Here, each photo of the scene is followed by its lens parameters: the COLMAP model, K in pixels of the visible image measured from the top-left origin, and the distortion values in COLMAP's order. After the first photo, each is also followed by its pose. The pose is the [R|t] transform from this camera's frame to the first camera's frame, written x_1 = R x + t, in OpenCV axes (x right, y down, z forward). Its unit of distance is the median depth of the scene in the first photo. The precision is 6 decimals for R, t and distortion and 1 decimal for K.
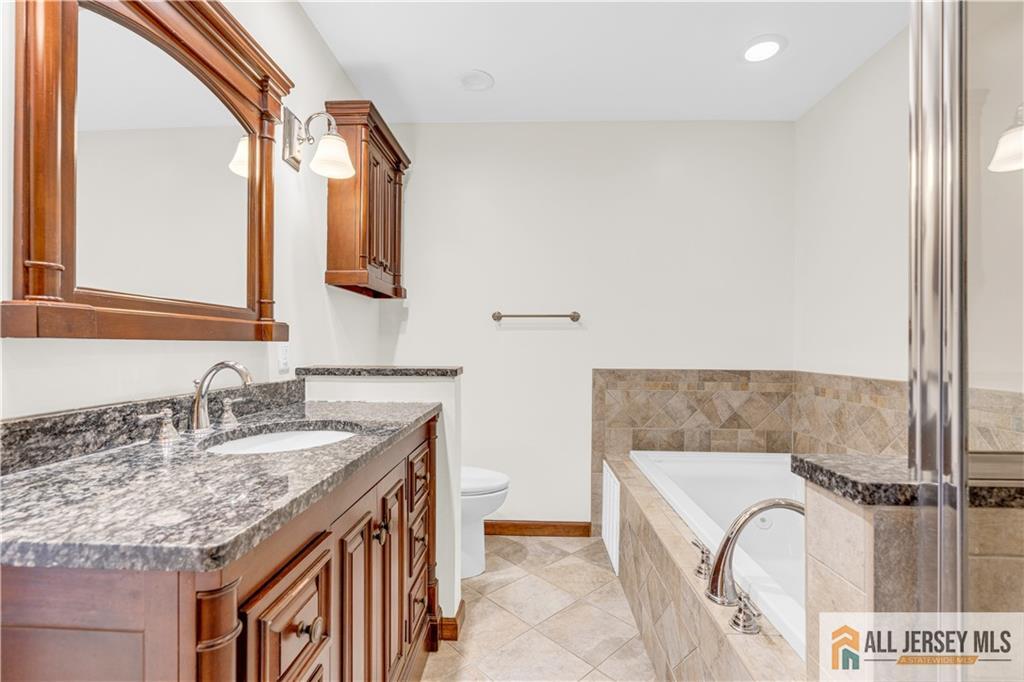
lens RADIAL K [[464.1, 0, 513.0], [0, 464.1, 328.0], [0, 0, 1]] dist [-0.003533, 0.000674]
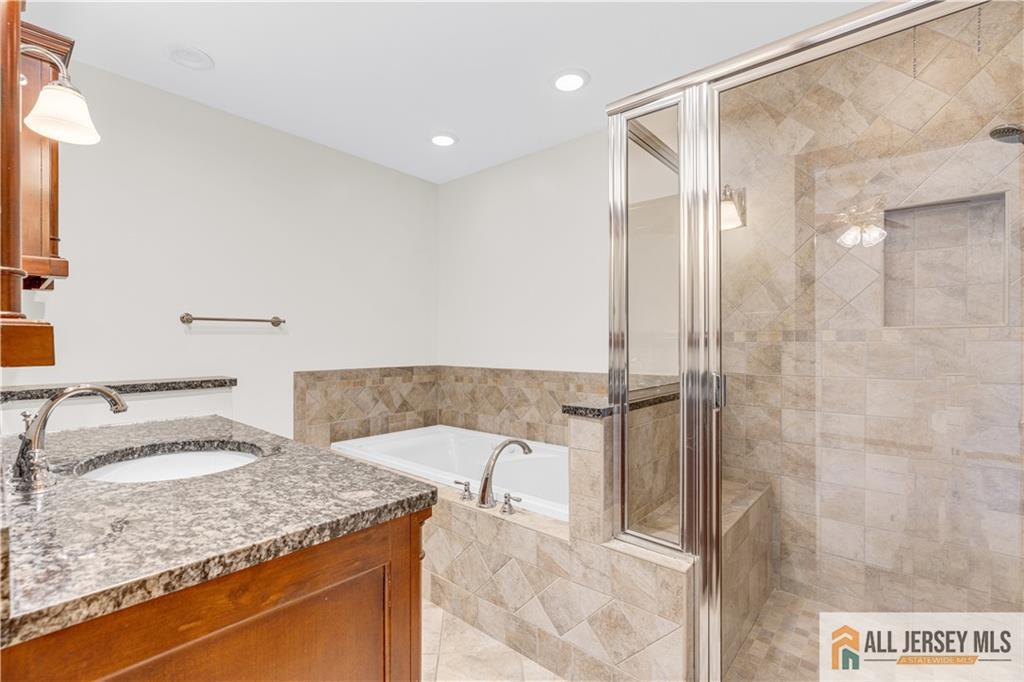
lens RADIAL K [[464.1, 0, 513.0], [0, 464.1, 328.0], [0, 0, 1]] dist [-0.003533, 0.000674]
pose [[0.627109, 0.019161, 0.778696, -0.347871], [-0.024009, 0.999698, -0.005264, -0.018222], [-0.778562, -0.015395, 0.627379, -0.044309]]
